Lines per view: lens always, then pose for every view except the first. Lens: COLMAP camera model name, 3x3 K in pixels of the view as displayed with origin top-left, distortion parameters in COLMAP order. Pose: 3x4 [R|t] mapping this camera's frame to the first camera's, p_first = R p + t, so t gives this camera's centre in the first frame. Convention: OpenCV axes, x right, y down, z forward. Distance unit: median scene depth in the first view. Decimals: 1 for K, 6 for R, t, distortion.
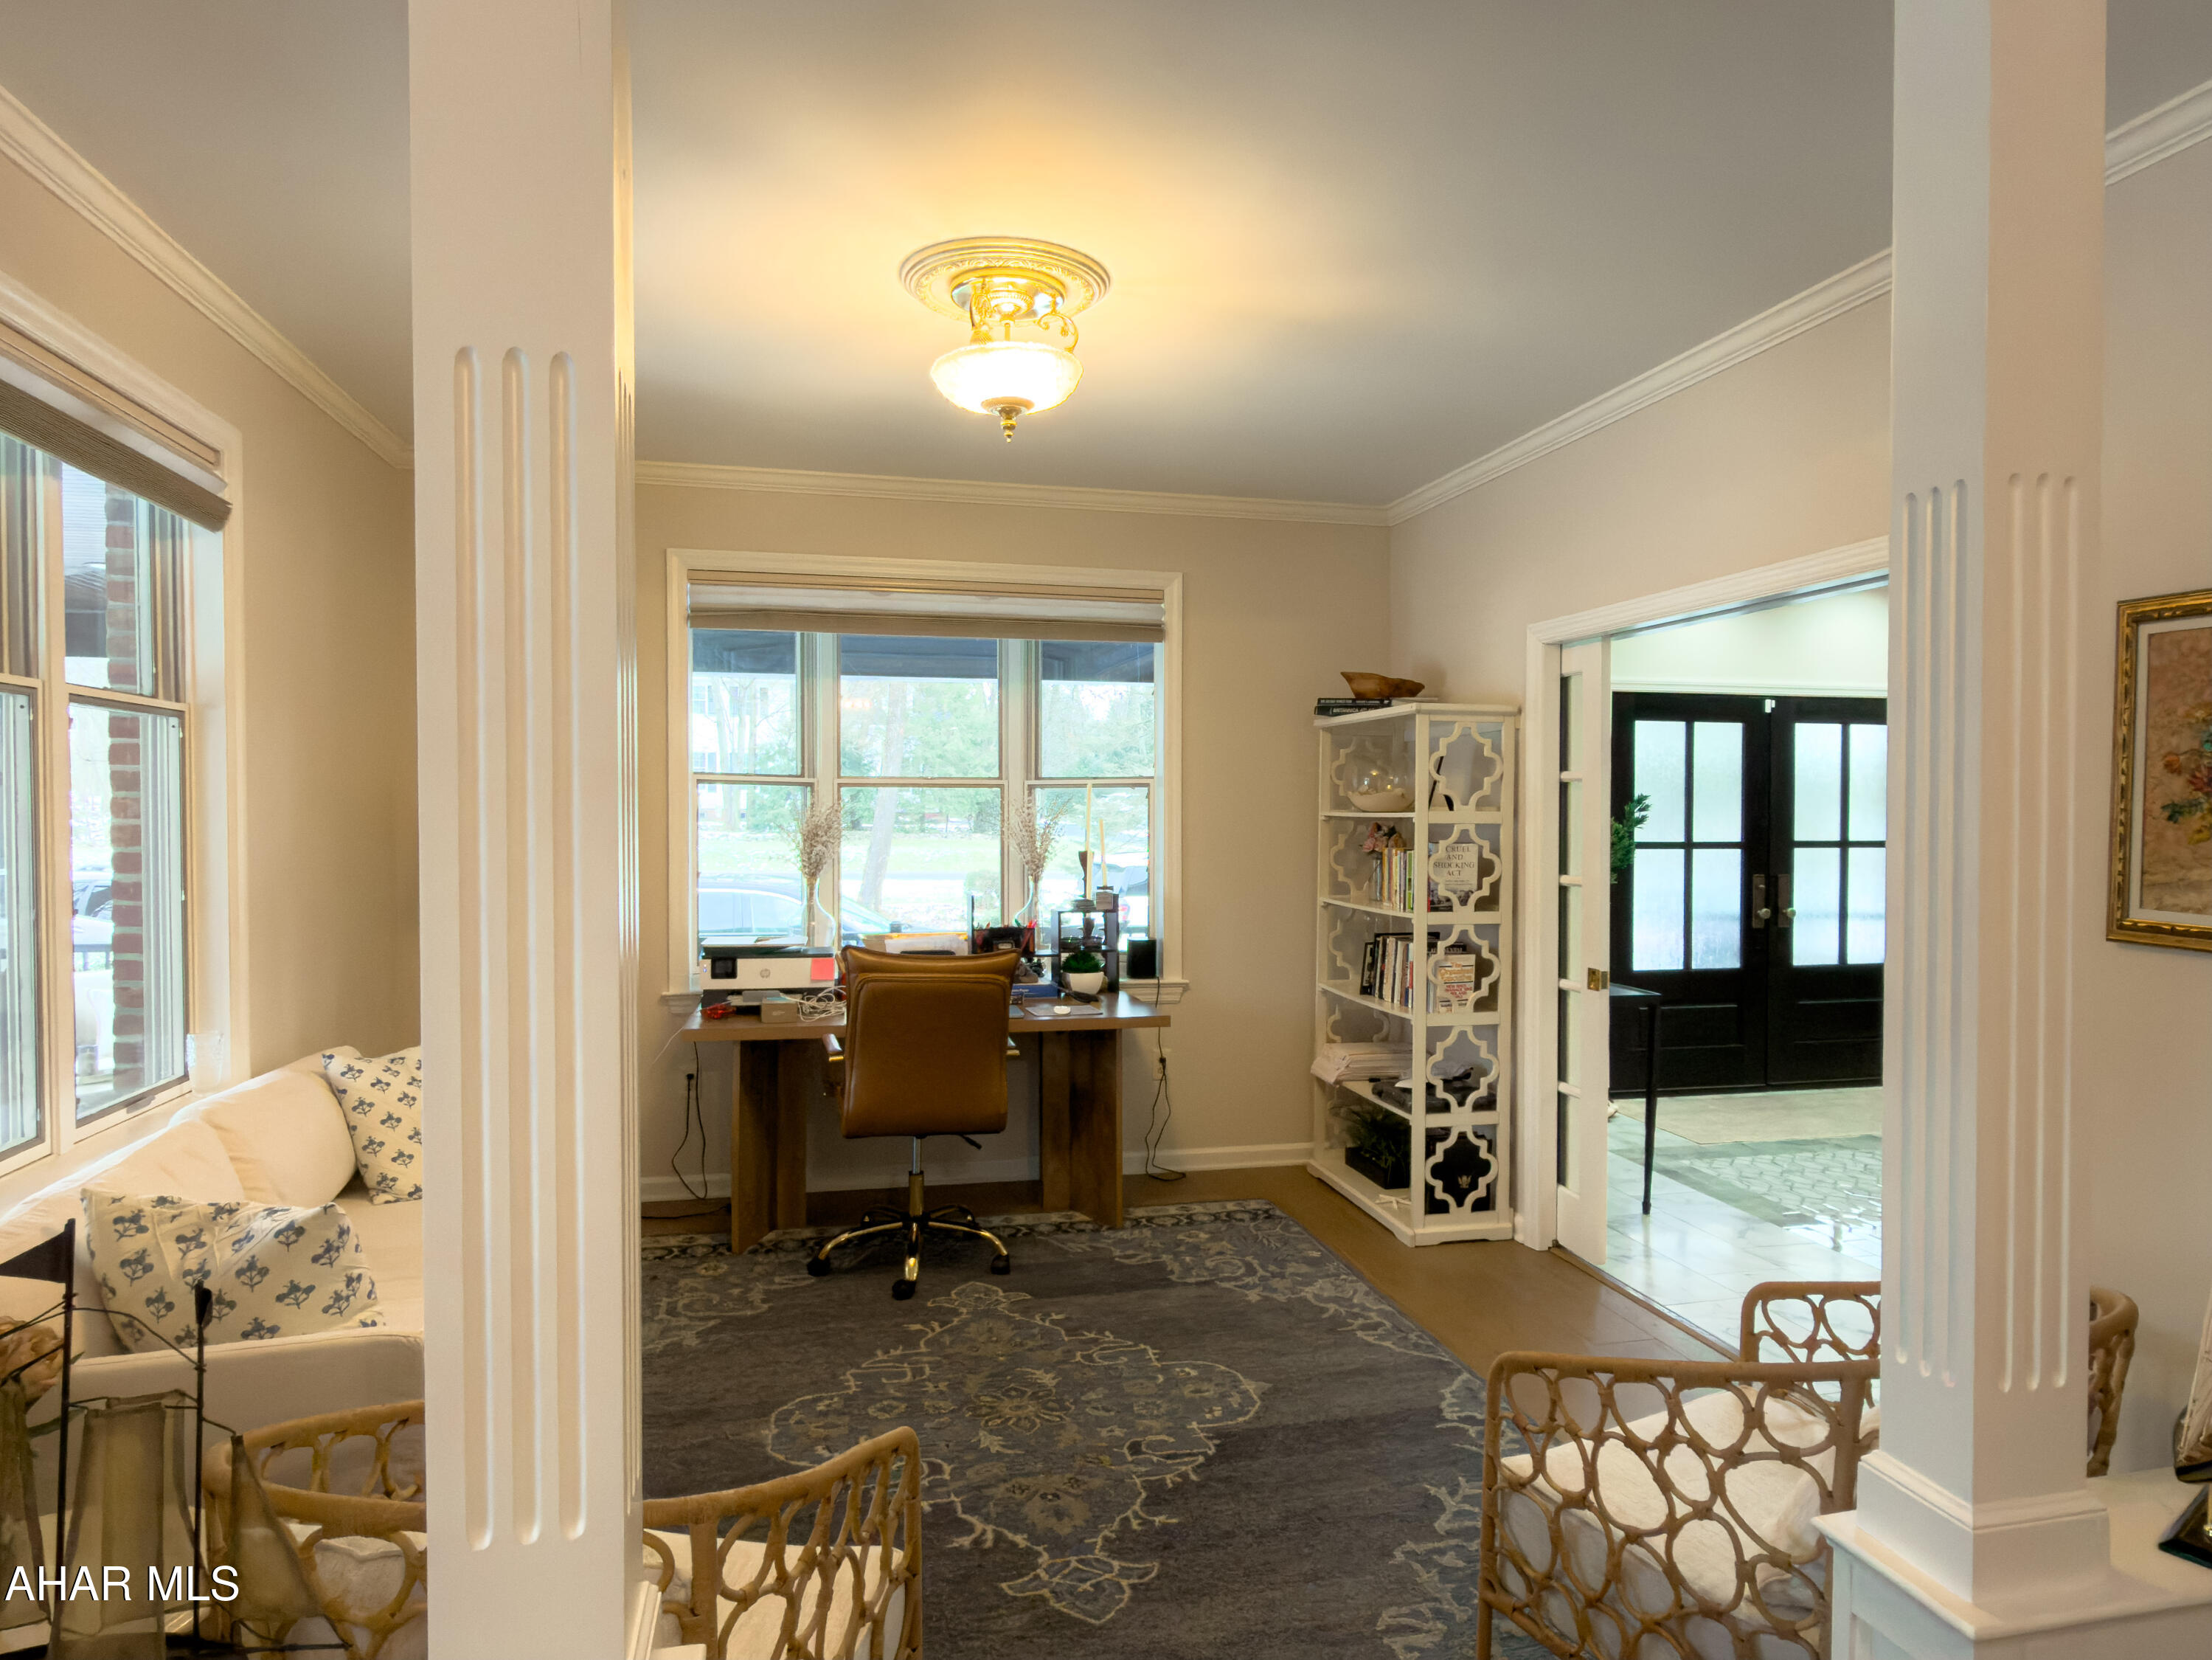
lens RADIAL K [[1306.4, 0, 1105.7], [0, 1306.4, 833.2], [0, 0, 1]] dist [-0.001228, 0.001925]
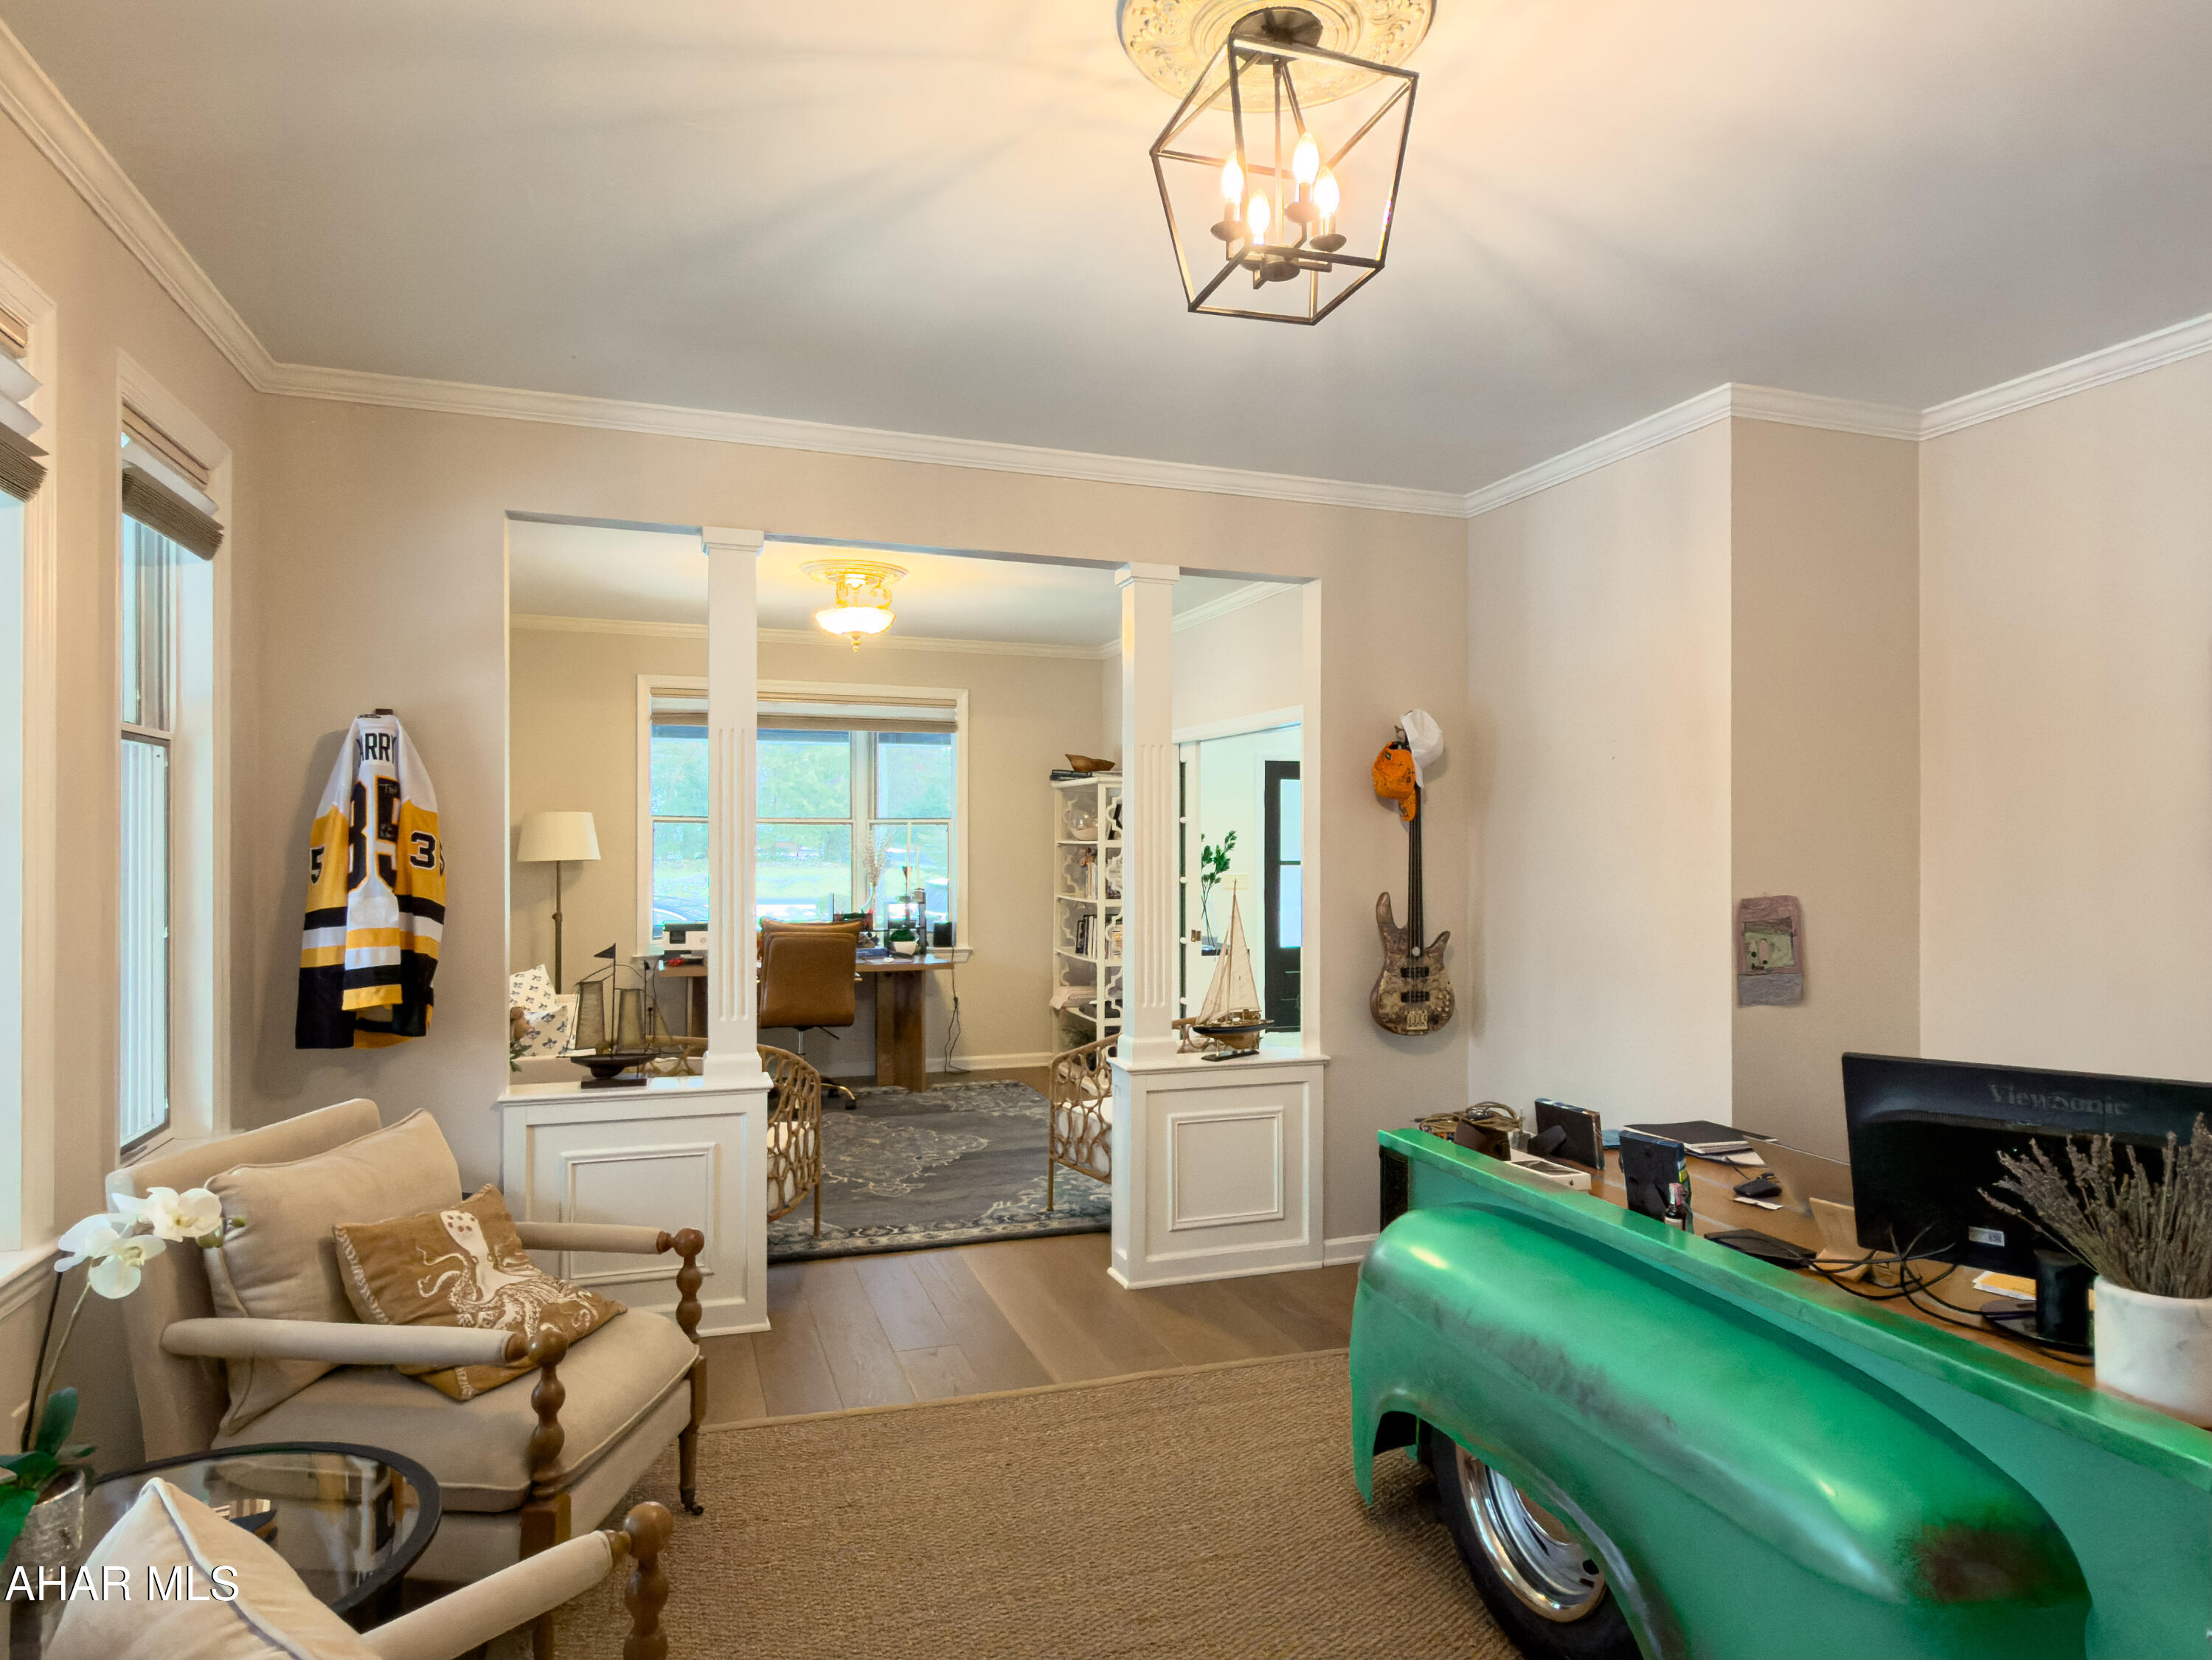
lens RADIAL K [[1306.4, 0, 1104.3], [0, 1306.4, 839.6], [0, 0, 1]] dist [-0.001228, 0.001925]
pose [[0.993736, 0.000467, 0.111756, 0.050752], [0.001433, 0.999856, -0.016913, 0.010413], [-0.111747, 0.016967, 0.993592, -0.649127]]
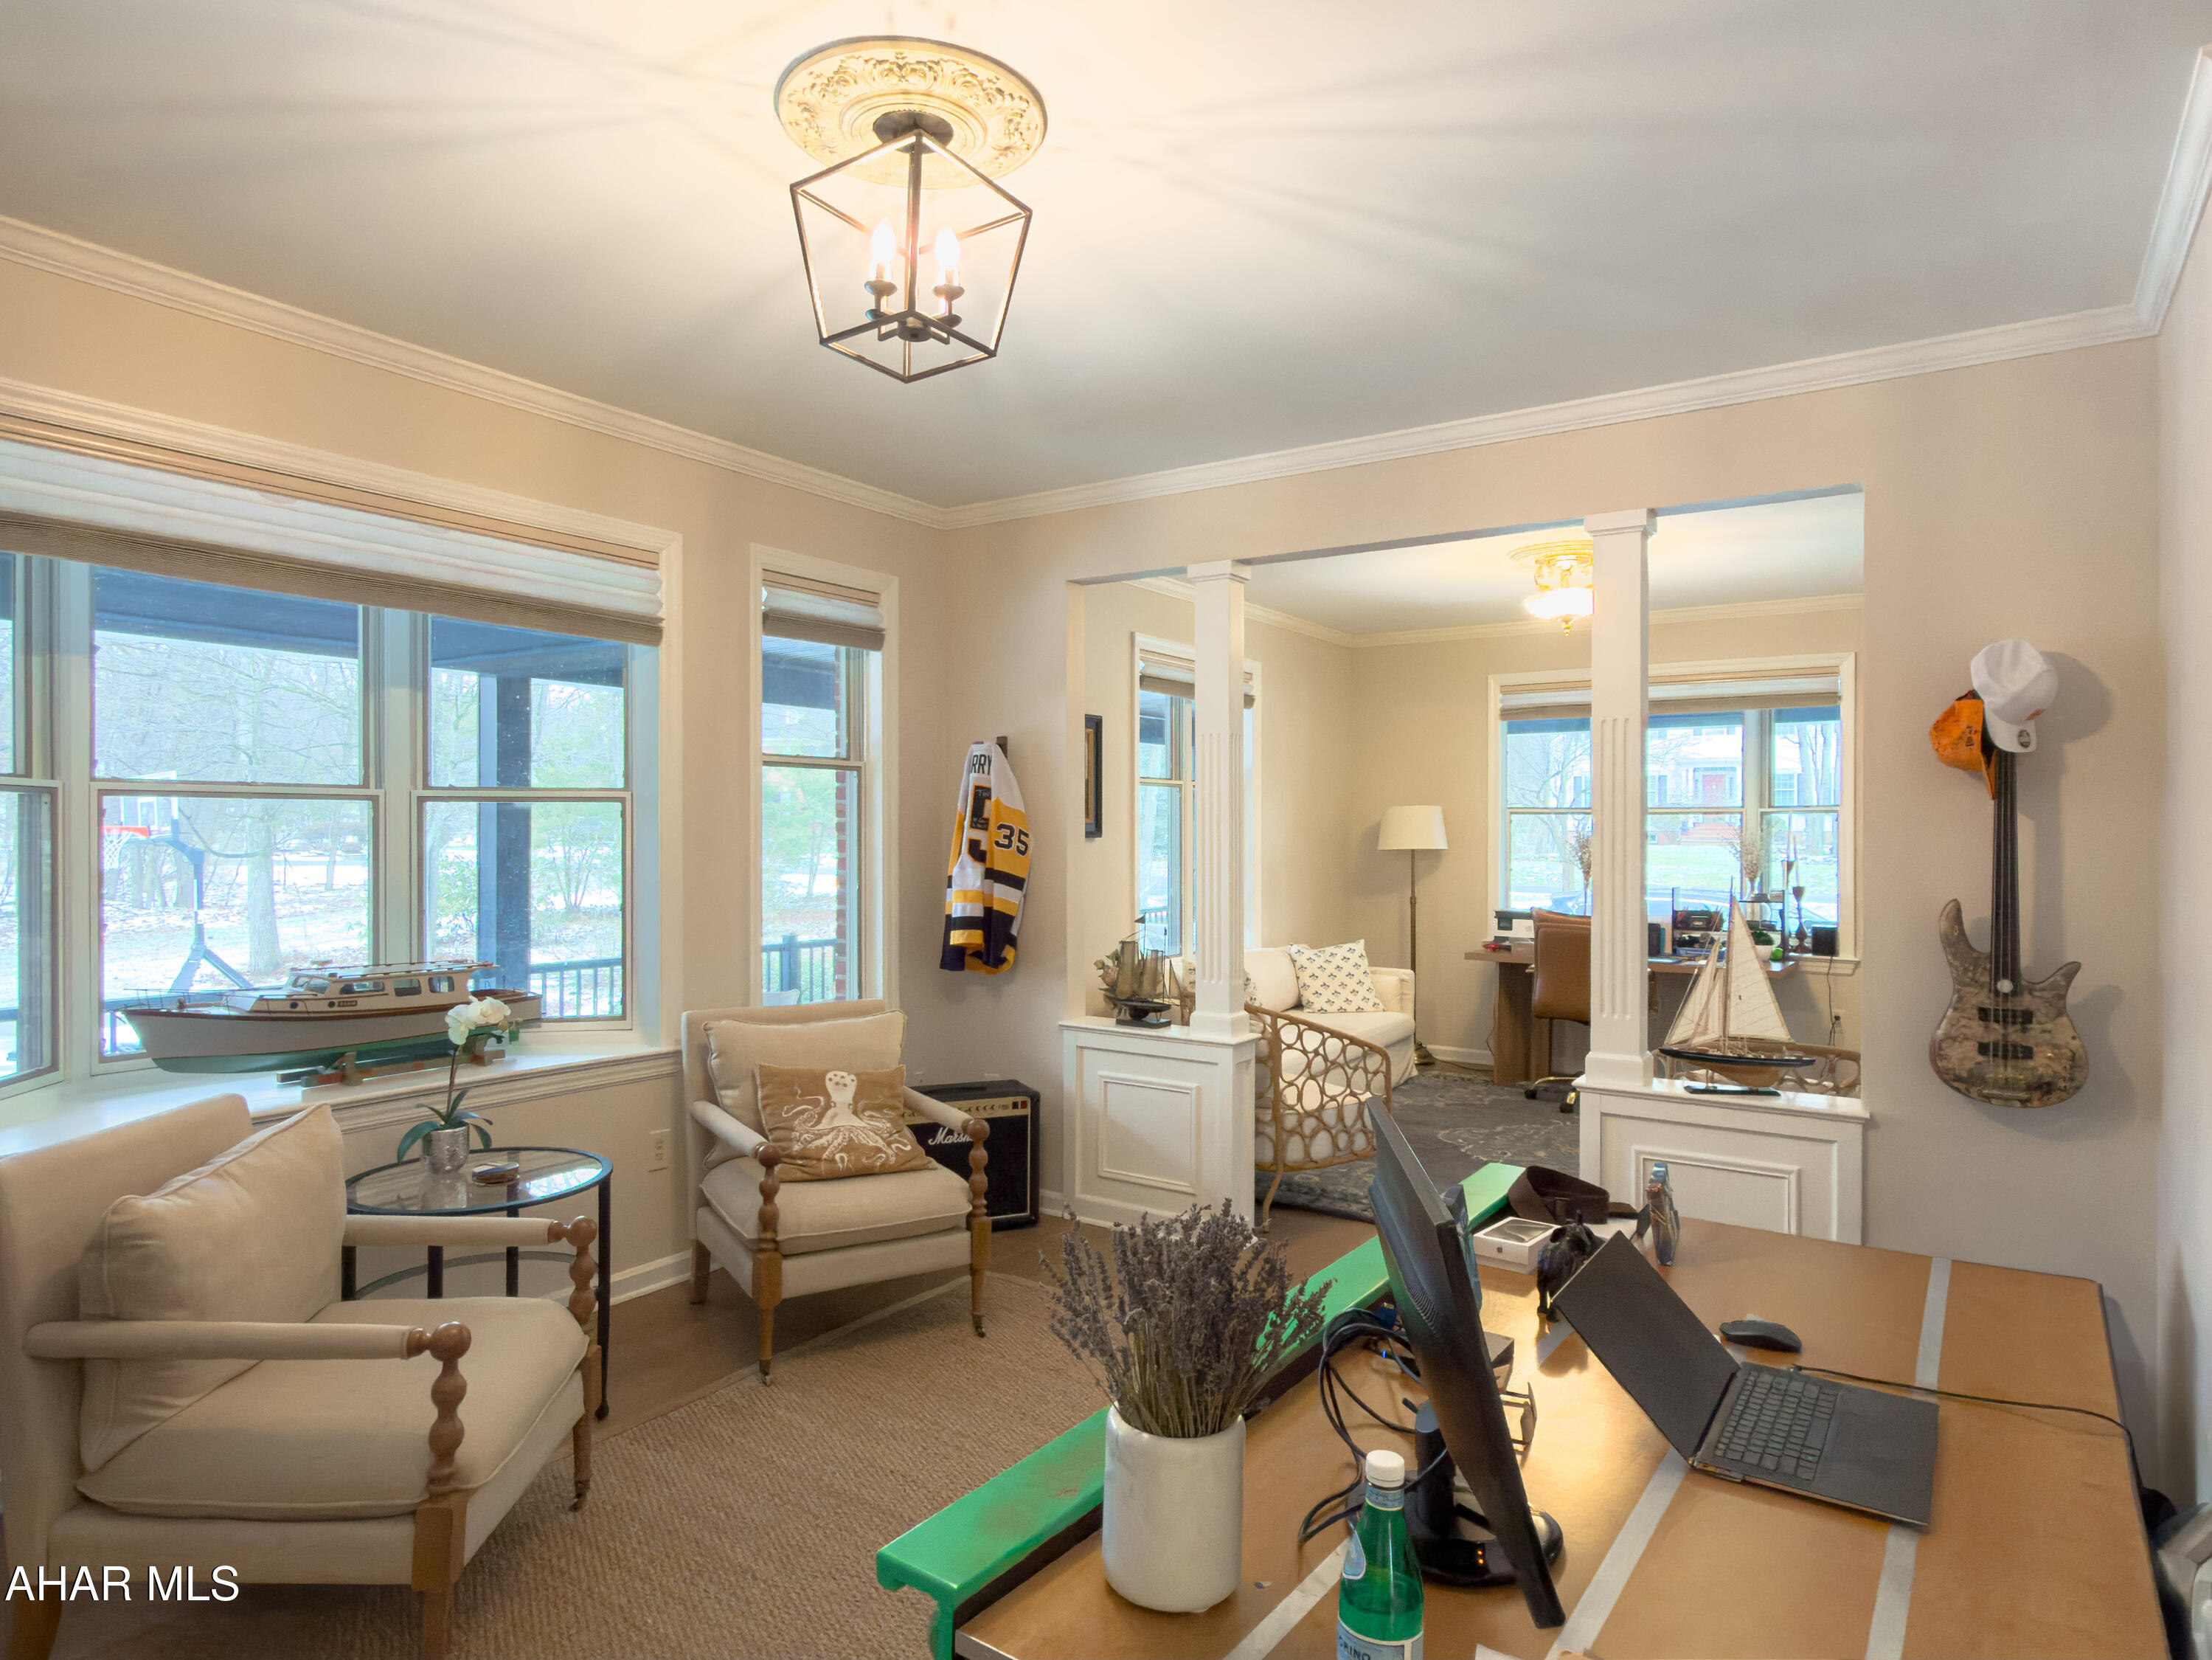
lens RADIAL K [[1306.4, 0, 1095.9], [0, 1306.4, 838.2], [0, 0, 1]] dist [-0.001228, 0.001925]
pose [[0.679958, 0.003083, -0.733245, 0.565273], [-0.012841, 0.999888, -0.007703, 0.011763], [0.733139, 0.014653, 0.679921, -0.519830]]
